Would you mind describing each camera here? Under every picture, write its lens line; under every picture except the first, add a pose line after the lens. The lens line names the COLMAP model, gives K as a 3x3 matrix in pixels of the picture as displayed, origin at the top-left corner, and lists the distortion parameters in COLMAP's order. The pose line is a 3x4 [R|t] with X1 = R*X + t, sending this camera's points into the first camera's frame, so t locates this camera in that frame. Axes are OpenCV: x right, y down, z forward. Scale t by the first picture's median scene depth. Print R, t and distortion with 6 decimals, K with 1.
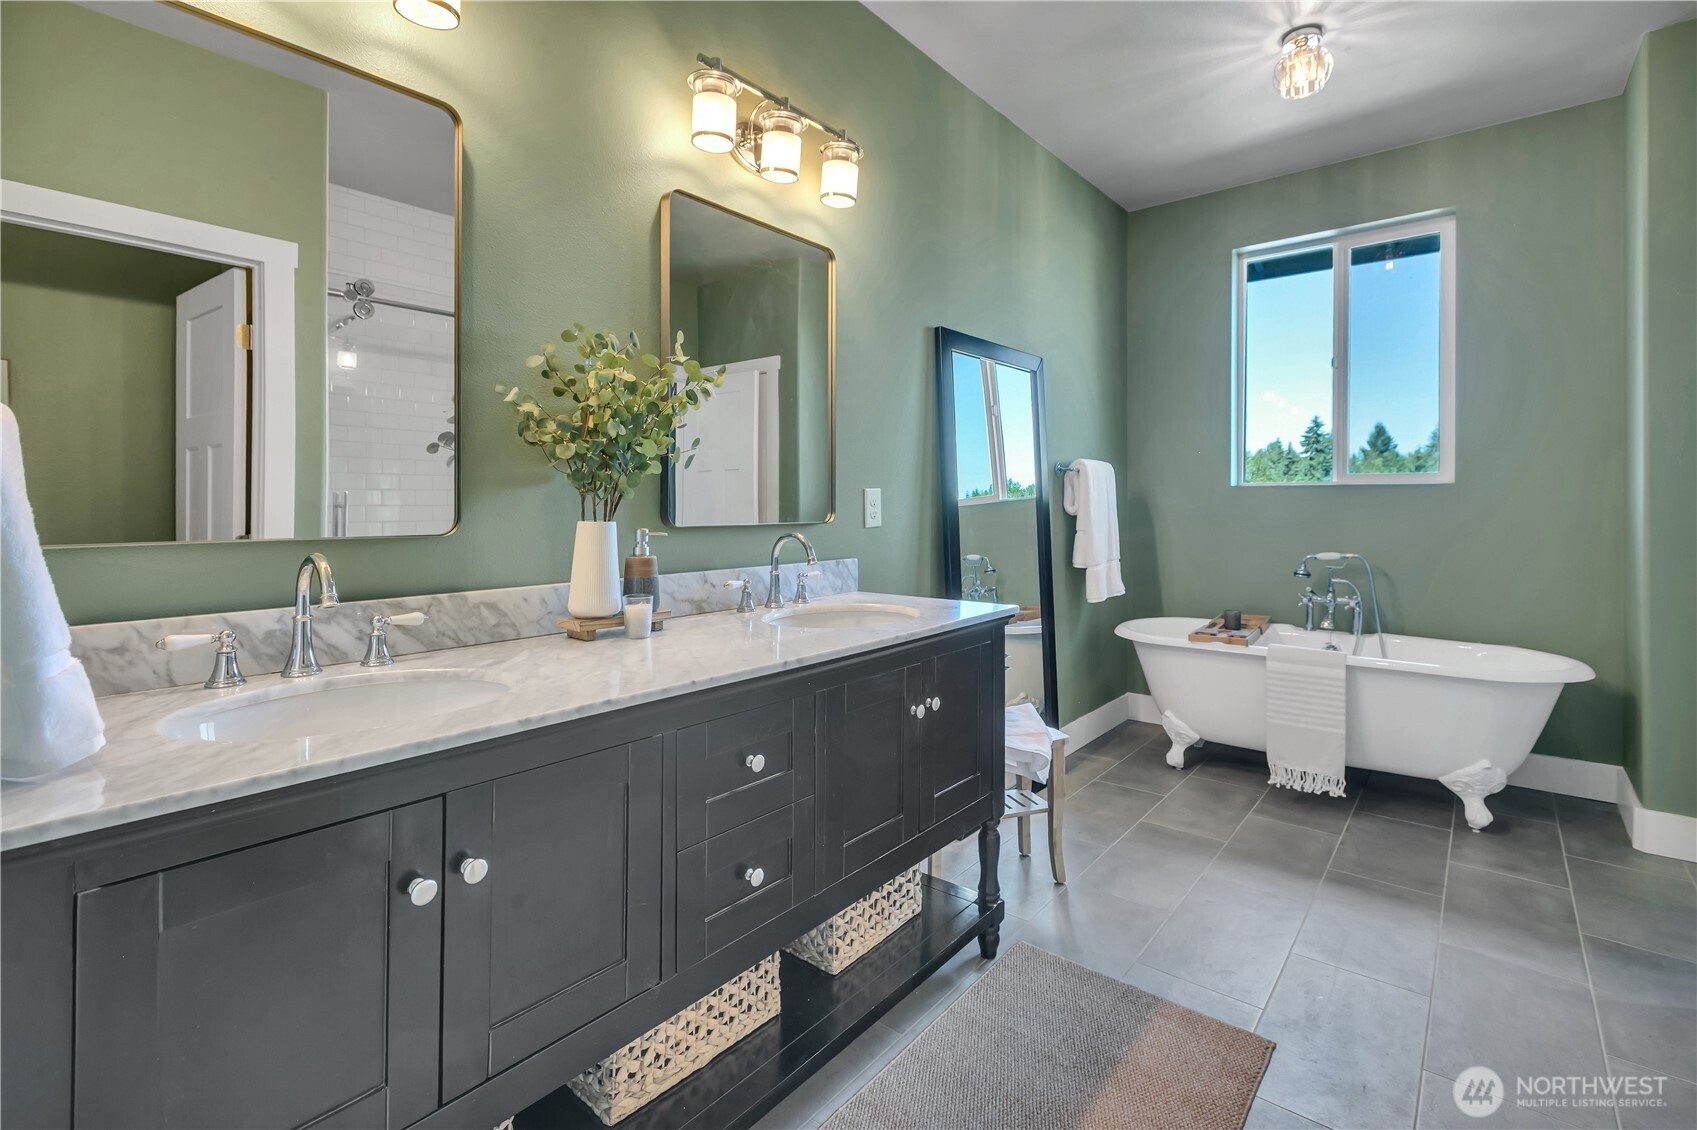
lens RADIAL K [[772.1, 0, 867.2], [0, 772.1, 506.3], [0, 0, 1]] dist [0.002660, -0.000734]
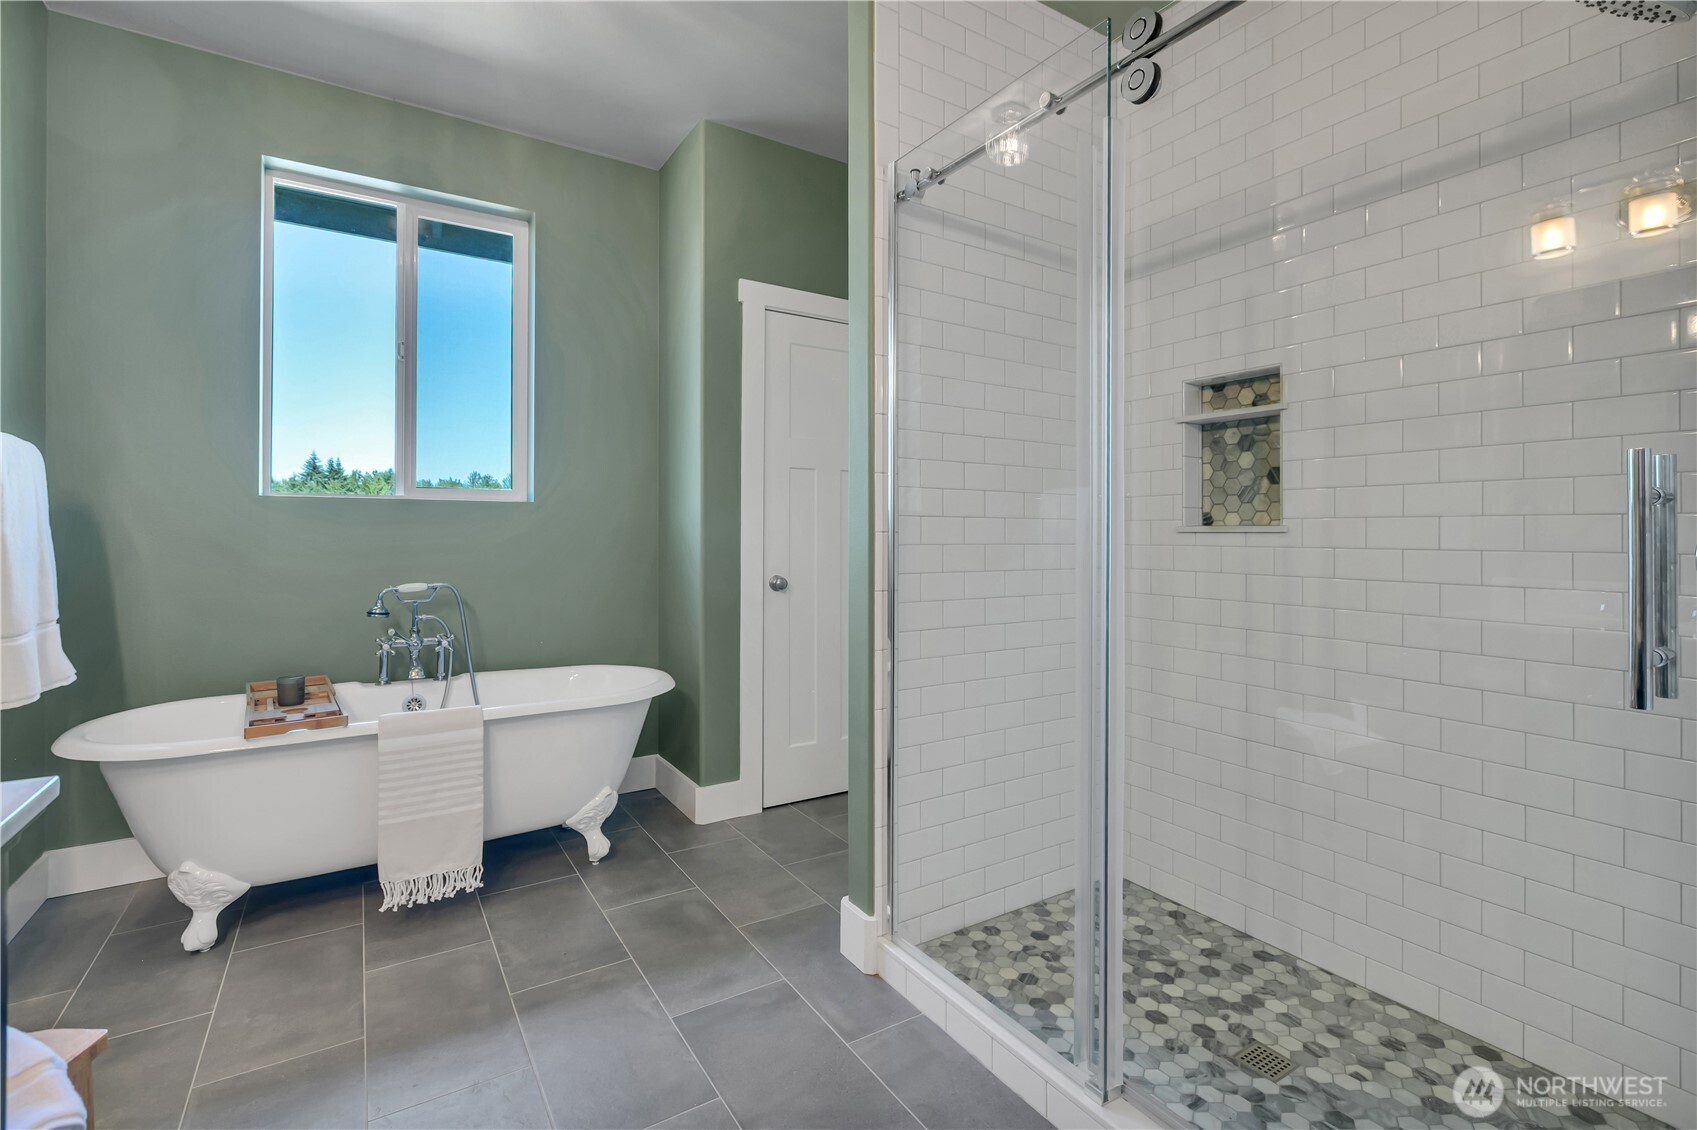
lens RADIAL K [[772.1, 0, 853.7], [0, 772.1, 529.6], [0, 0, 1]] dist [0.002660, -0.000734]
pose [[0.318959, 0.006405, 0.947747, -0.022248], [-0.000200, 0.999978, -0.006691, 0.012186], [-0.947769, 0.001944, 0.318953, 0.402333]]
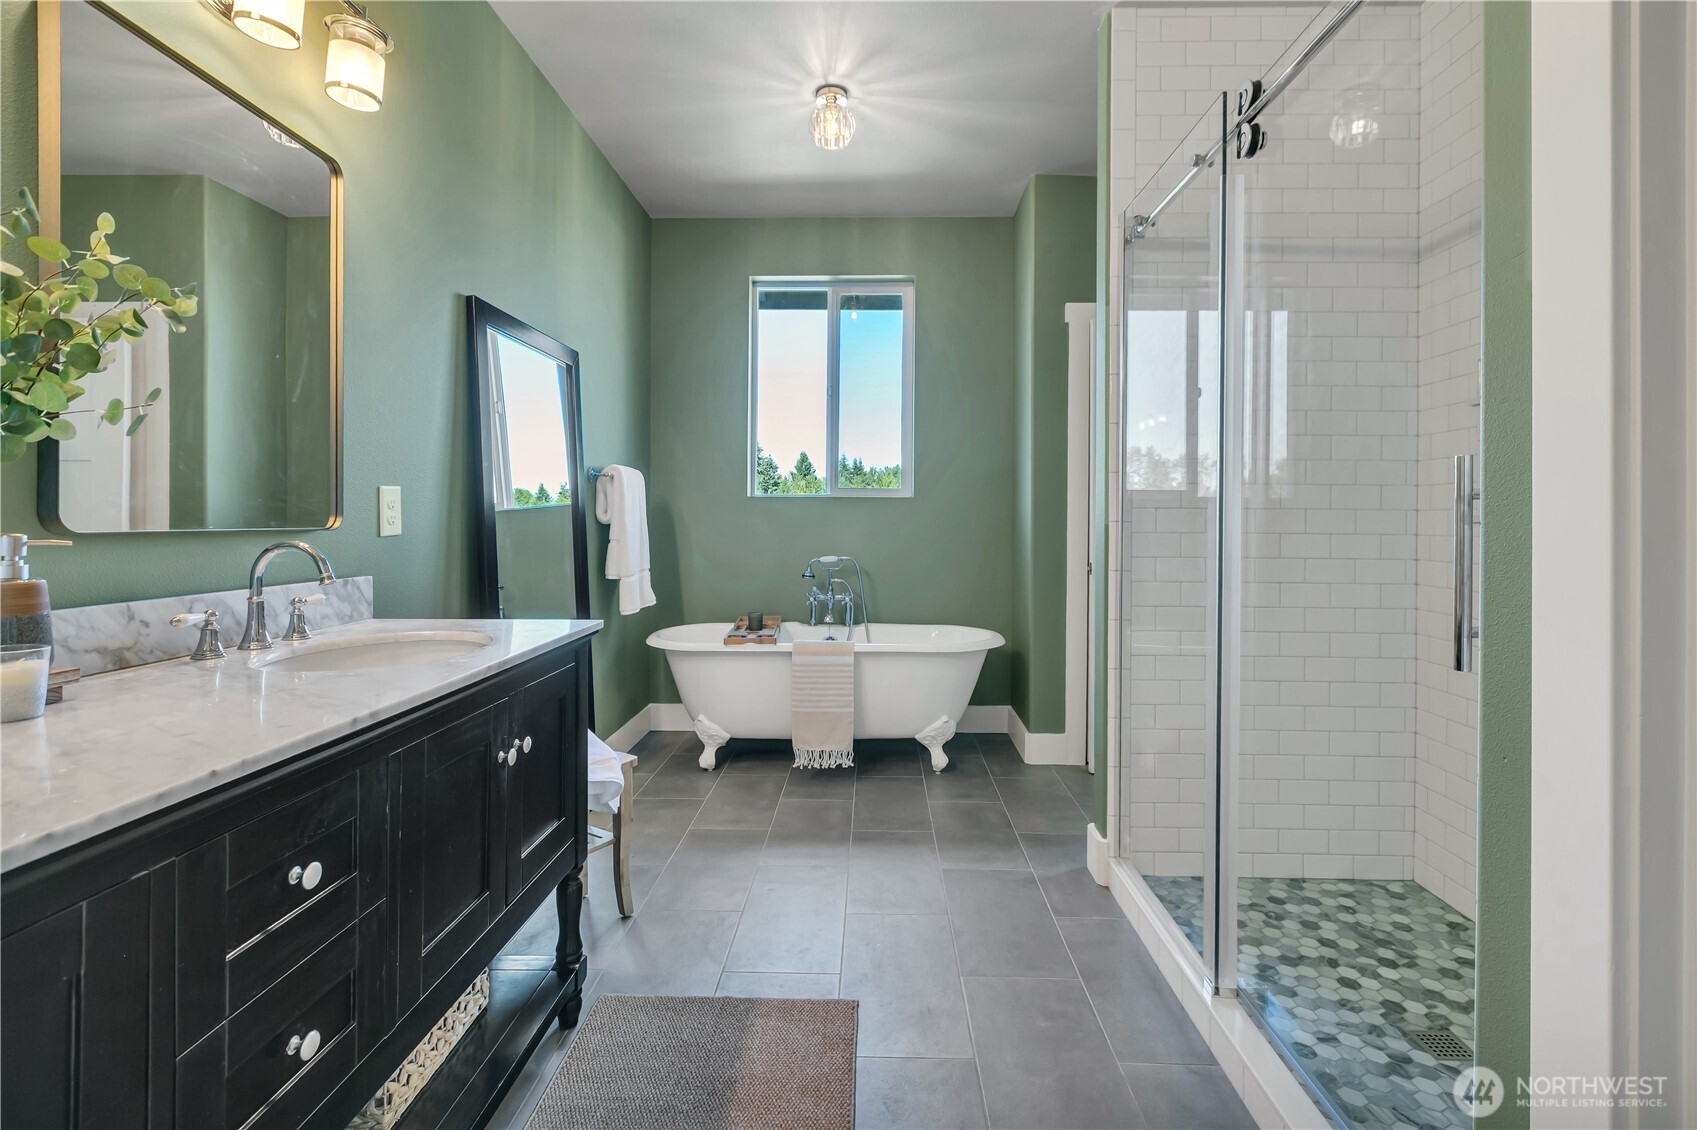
lens RADIAL K [[772.1, 0, 859.9], [0, 772.1, 523.0], [0, 0, 1]] dist [0.002660, -0.000734]
pose [[0.791344, 0.001997, 0.611368, -0.086709], [-0.004168, 0.999989, 0.002128, 0.010265], [-0.611357, -0.004232, 0.791344, 0.085401]]
